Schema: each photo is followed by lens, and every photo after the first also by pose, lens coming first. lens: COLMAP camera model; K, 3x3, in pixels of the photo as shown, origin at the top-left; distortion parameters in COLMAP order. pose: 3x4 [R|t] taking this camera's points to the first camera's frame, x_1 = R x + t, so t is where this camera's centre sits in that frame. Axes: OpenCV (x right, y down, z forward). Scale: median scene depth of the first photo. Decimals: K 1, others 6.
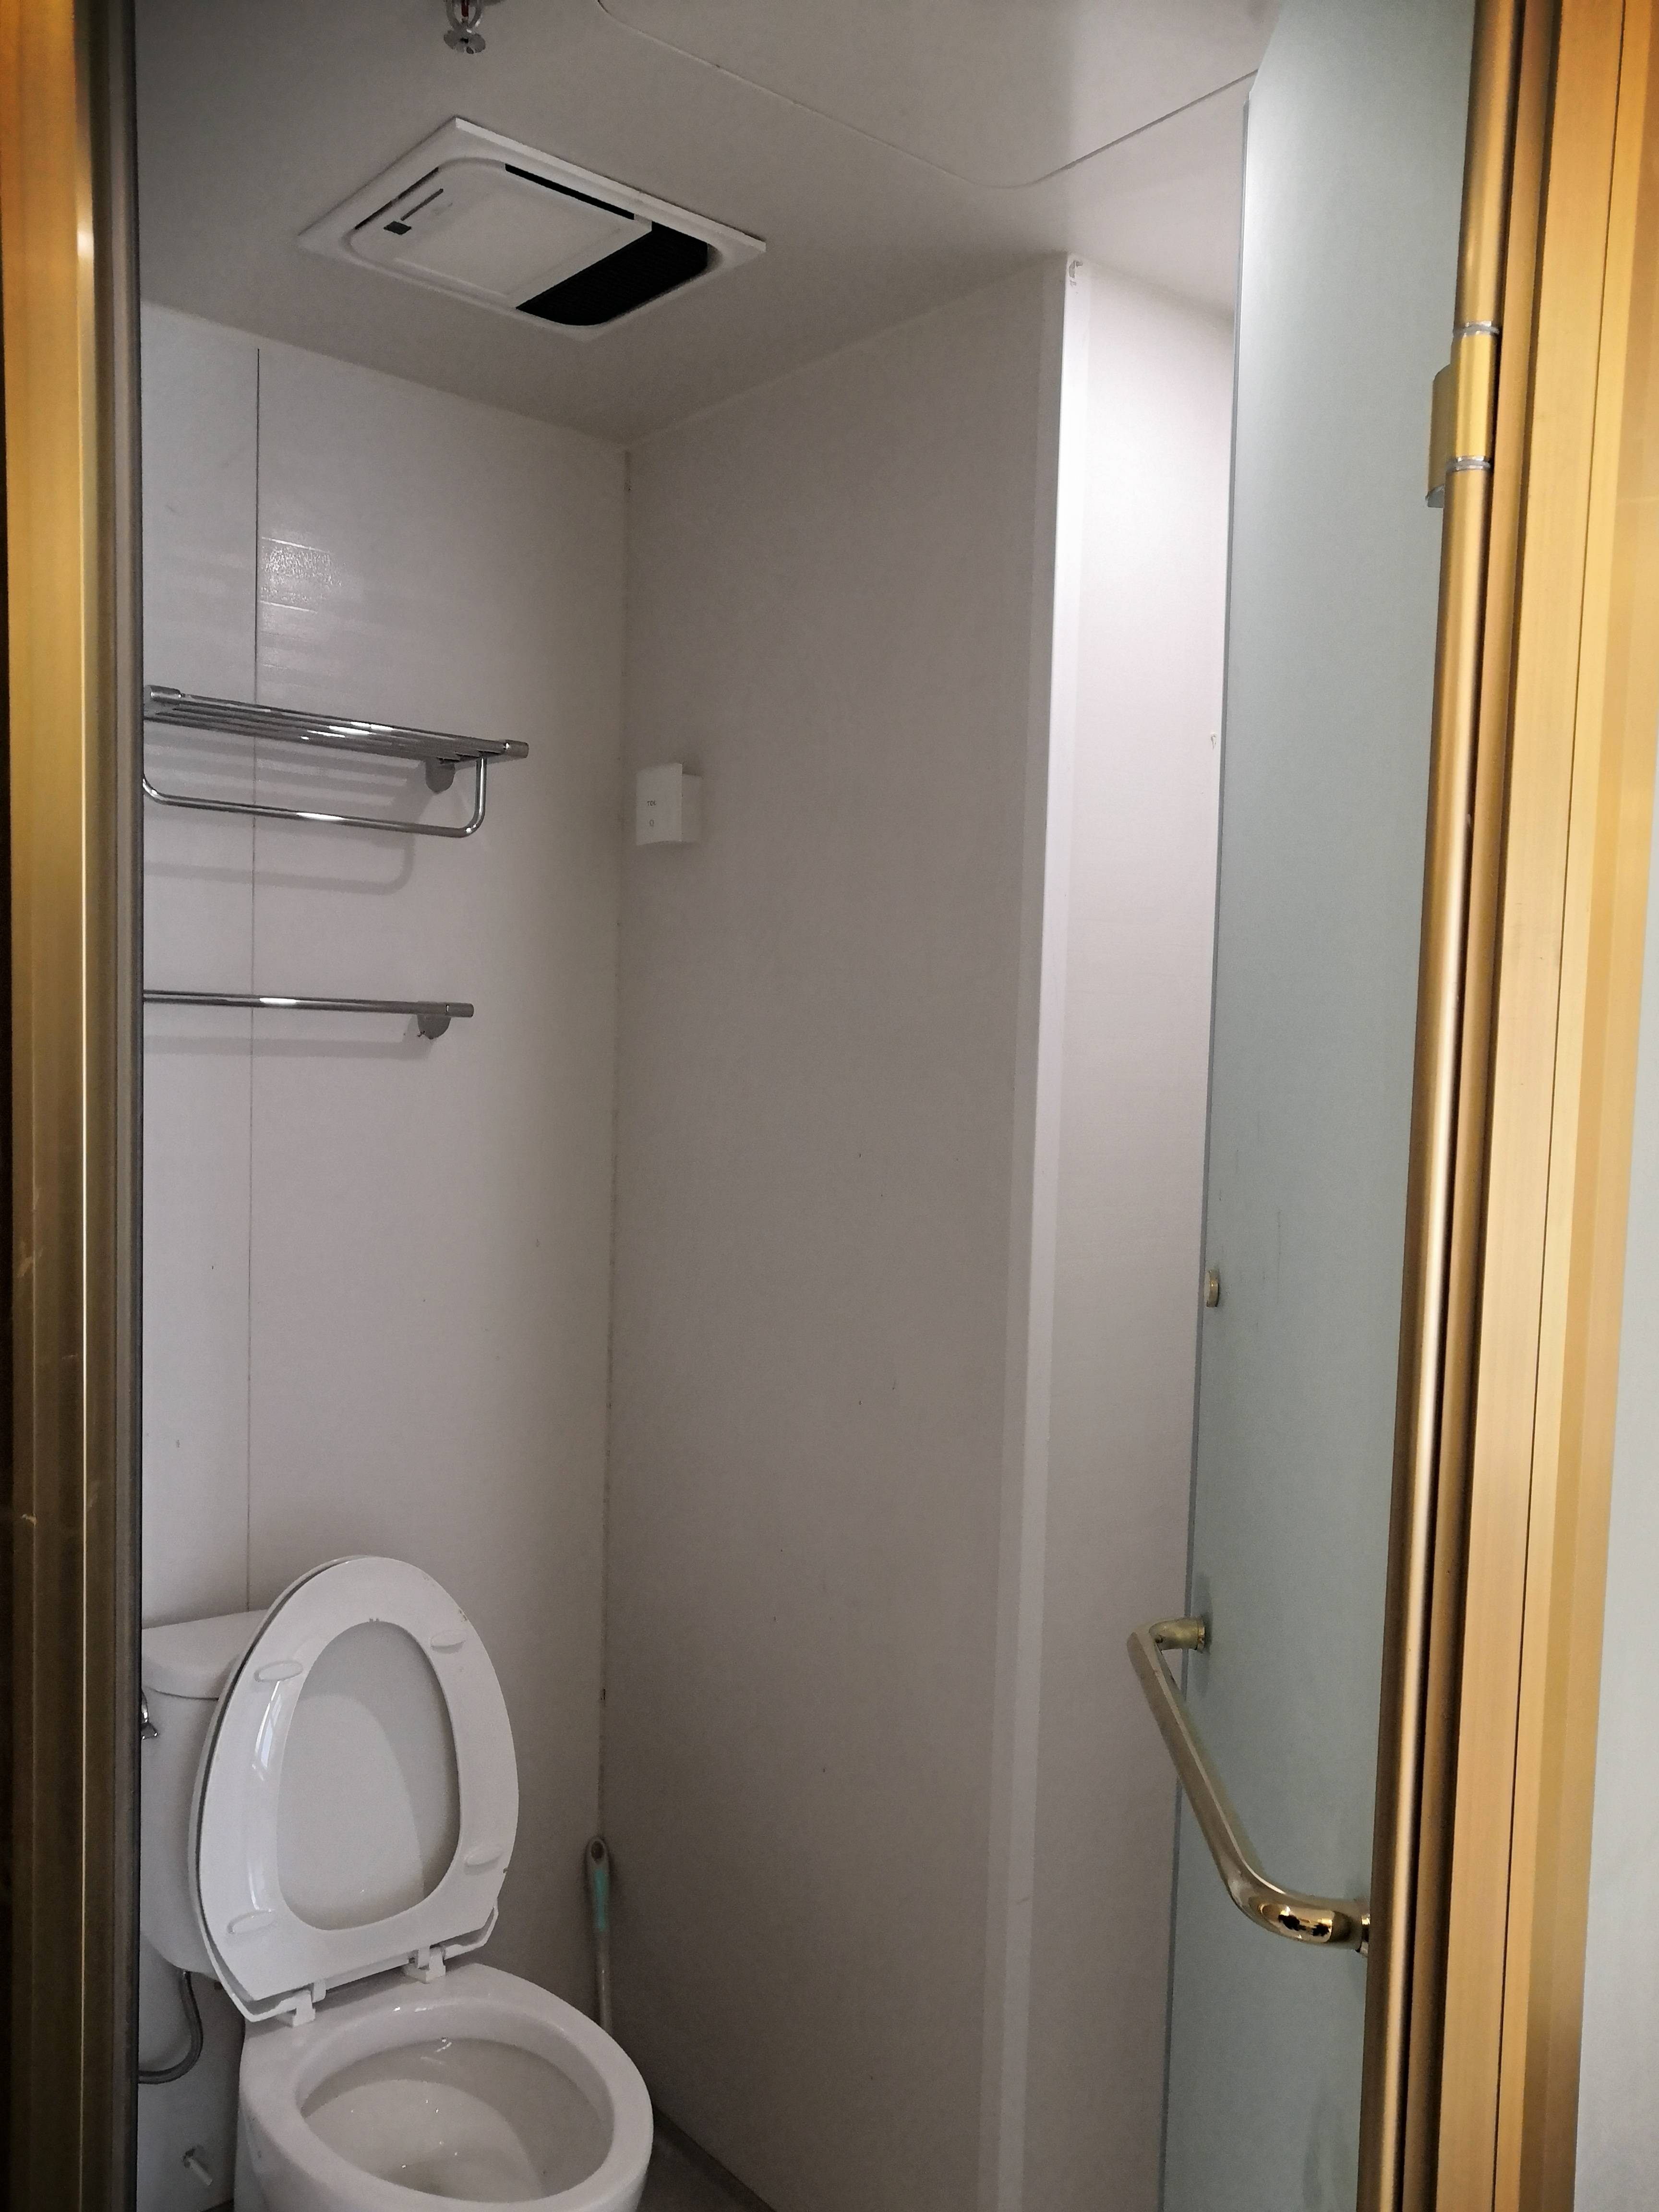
lens RADIAL K [[1744.7, 0, 829.8], [0, 1744.7, 1154.5], [0, 0, 1]] dist [-0.005428, -0.007750]
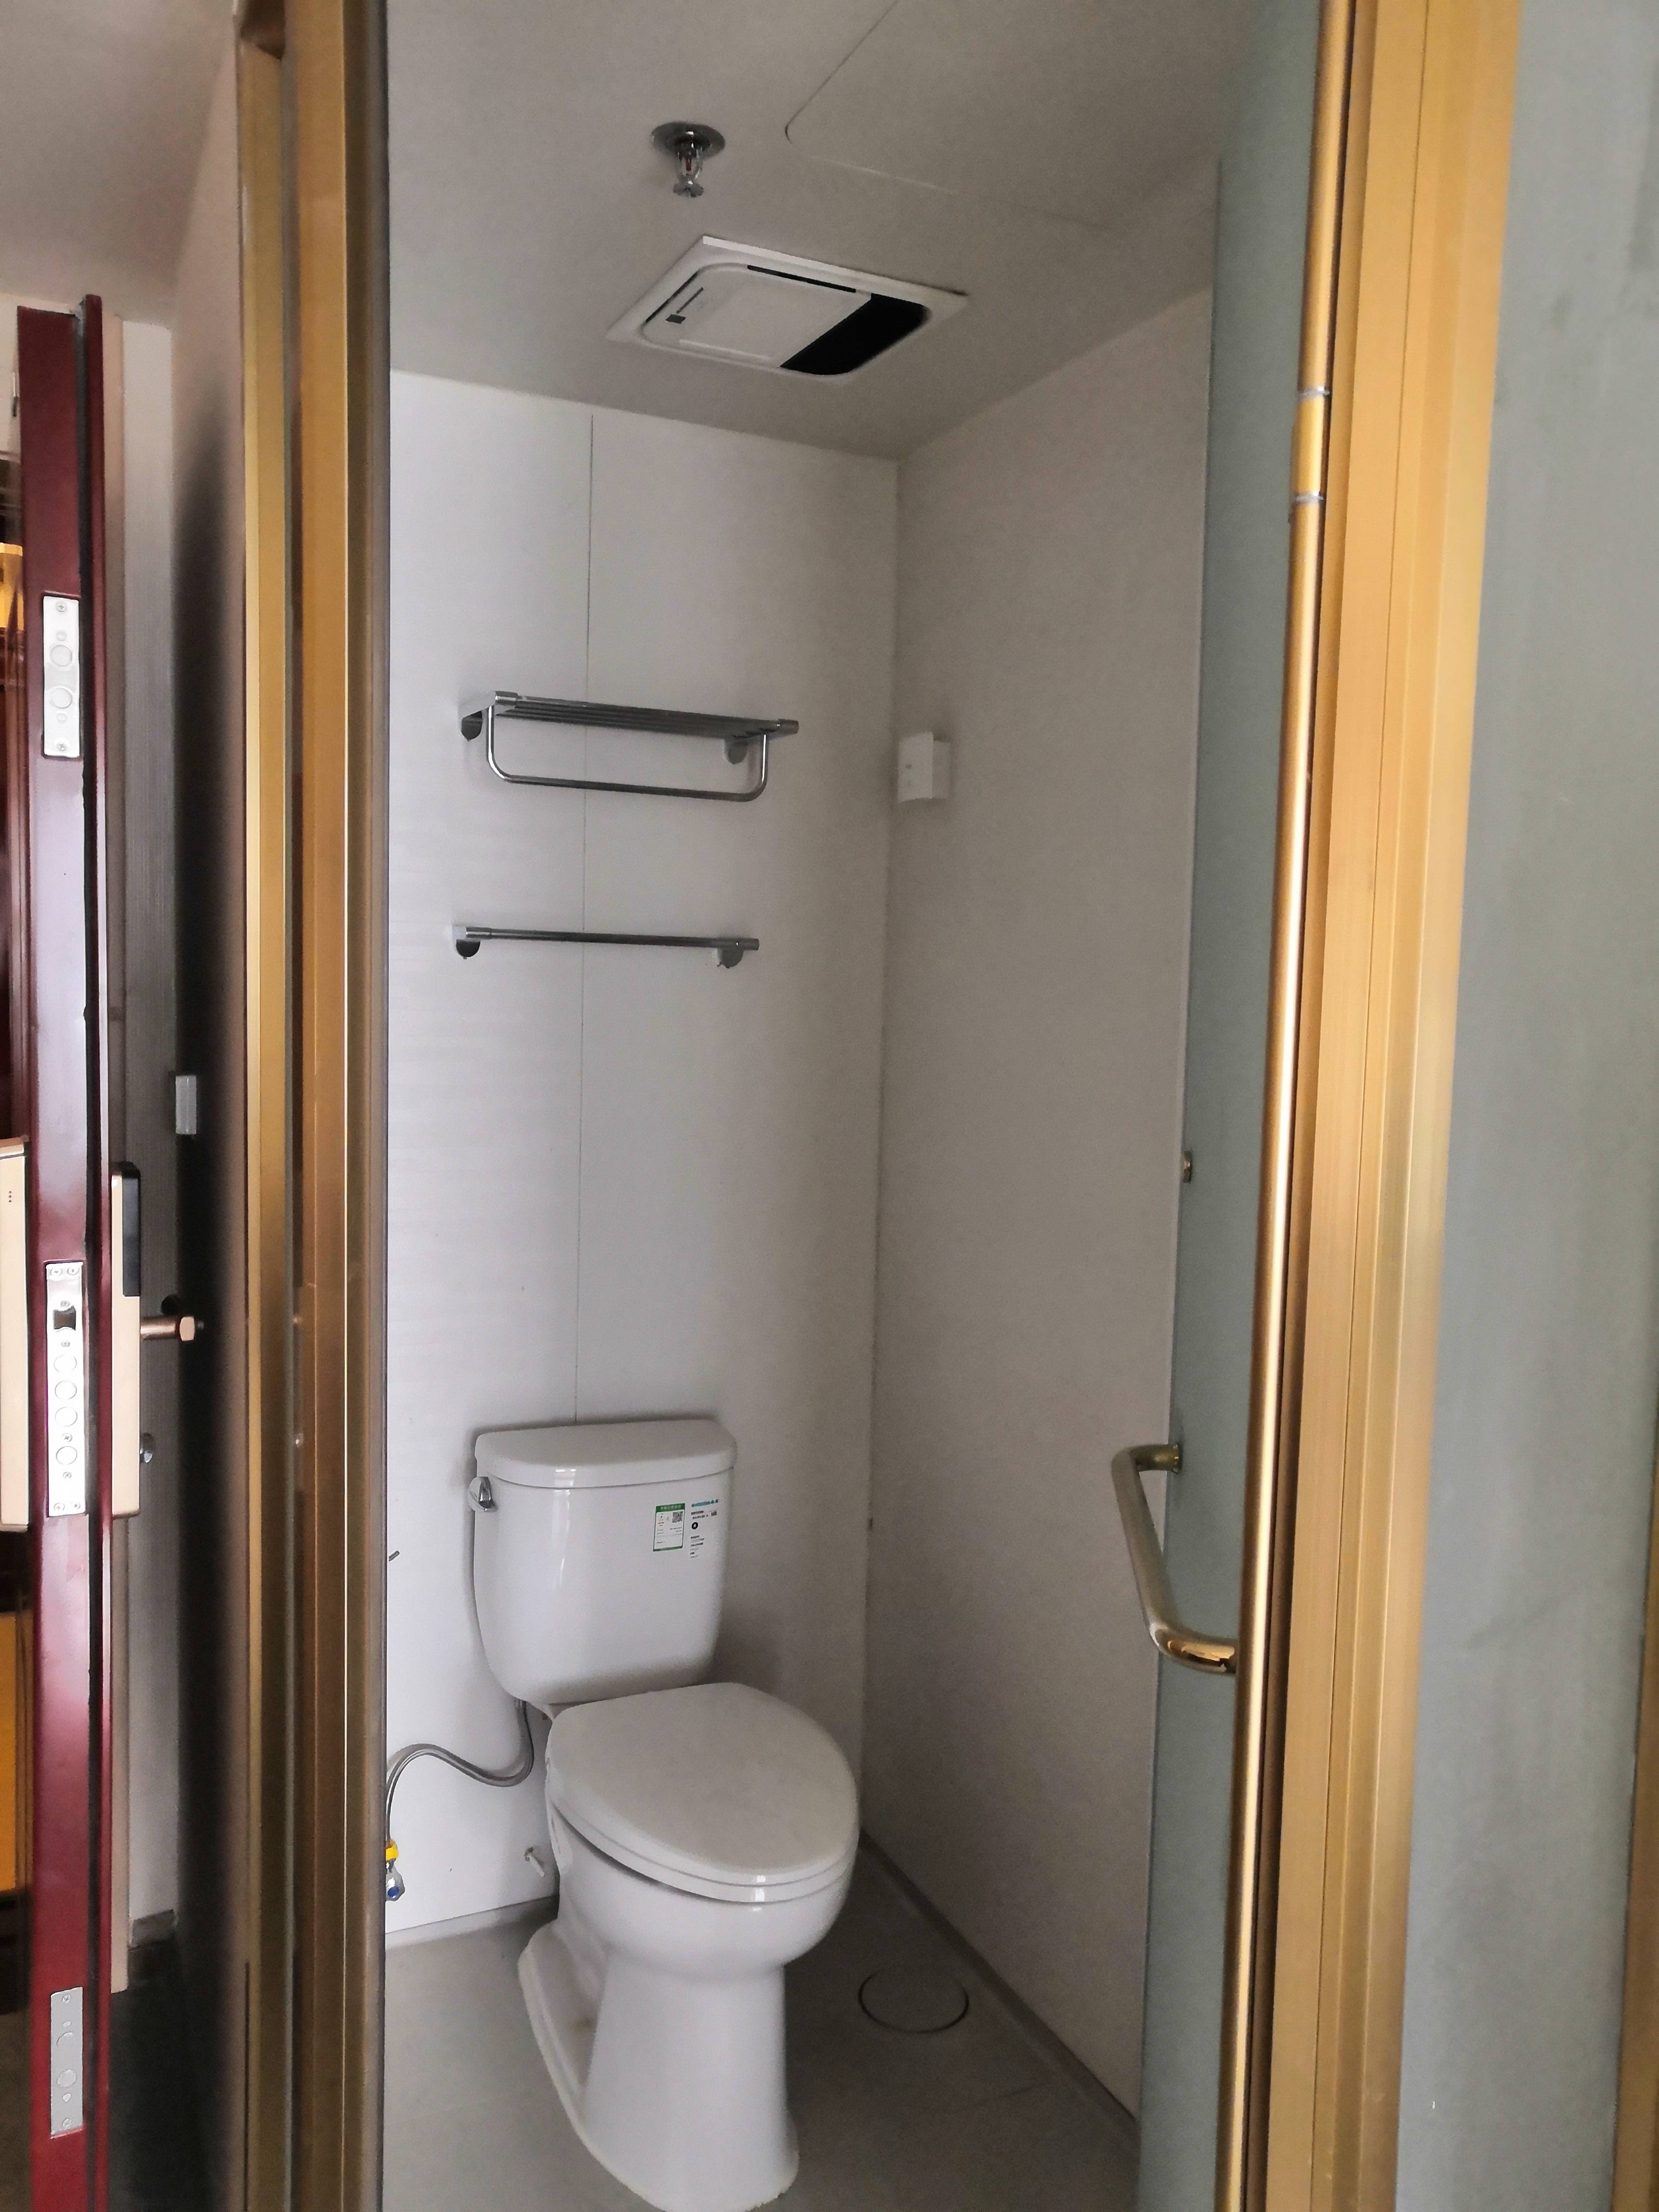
lens RADIAL K [[1740.8, 0, 880.8], [0, 1740.8, 1106.0], [0, 0, 1]] dist [0.002103, -0.102821]
pose [[0.964642, 0.018264, -0.262930, 0.228533], [-0.016288, 0.999820, 0.009693, 0.020161], [0.263060, -0.005068, 0.964766, -0.166357]]
